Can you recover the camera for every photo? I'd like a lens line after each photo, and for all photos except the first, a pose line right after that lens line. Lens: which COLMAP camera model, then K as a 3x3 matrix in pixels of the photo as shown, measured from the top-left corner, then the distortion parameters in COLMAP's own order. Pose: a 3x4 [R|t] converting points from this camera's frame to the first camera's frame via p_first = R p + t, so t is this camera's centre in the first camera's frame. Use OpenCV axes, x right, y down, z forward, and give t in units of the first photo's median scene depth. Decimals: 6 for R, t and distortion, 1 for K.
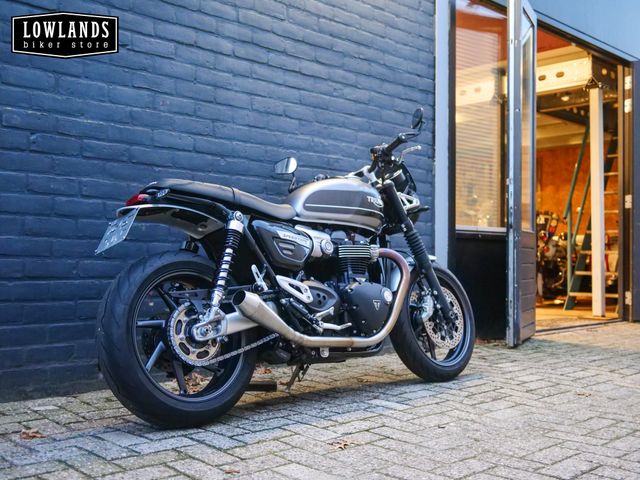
lens RADIAL K [[736.1, 0, 320.0], [0, 736.1, 240.0], [0, 0, 1]] dist [-0.018483, 0.042739]
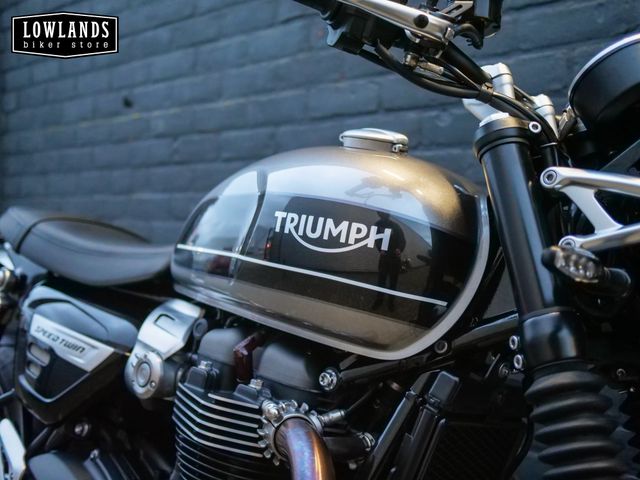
lens RADIAL K [[740.7, 0, 320.0], [0, 740.7, 240.0], [0, 0, 1]] dist [-0.005097, 0.003340]
pose [[0.039859, 0.029930, -0.998757, 0.330358], [0.024748, 0.999215, 0.030931, -0.057627], [0.998899, -0.025951, 0.039087, 1.015985]]
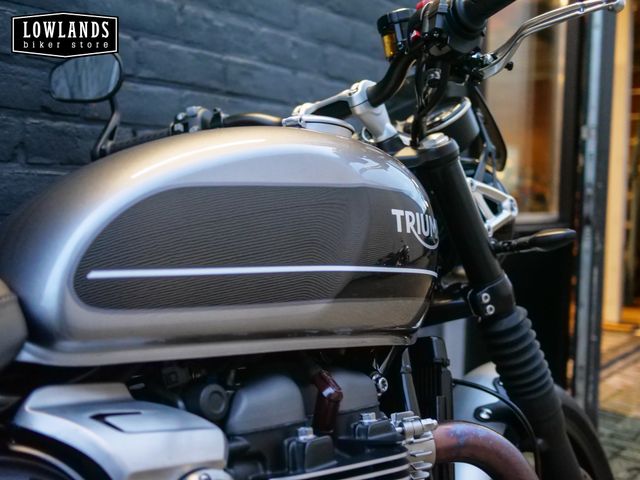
lens RADIAL K [[736.1, 0, 320.0], [0, 736.1, 240.0], [0, 0, 1]] dist [-0.018483, 0.042739]
pose [[0.991047, 0.005504, 0.133401, 0.012465], [-0.017054, 0.996184, 0.085591, -0.069680], [-0.132421, -0.087100, 0.987359, 0.786508]]
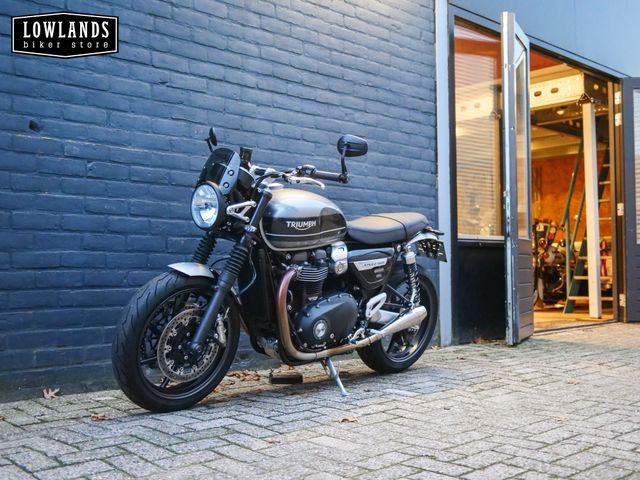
lens RADIAL K [[736.1, 0, 320.0], [0, 736.1, 240.0], [0, 0, 1]] dist [-0.018483, 0.042739]
pose [[0.999853, -0.016009, -0.006211, -0.020126], [0.015919, 0.999771, -0.014275, 0.000423], [0.006438, 0.014174, 0.999879, -0.140943]]
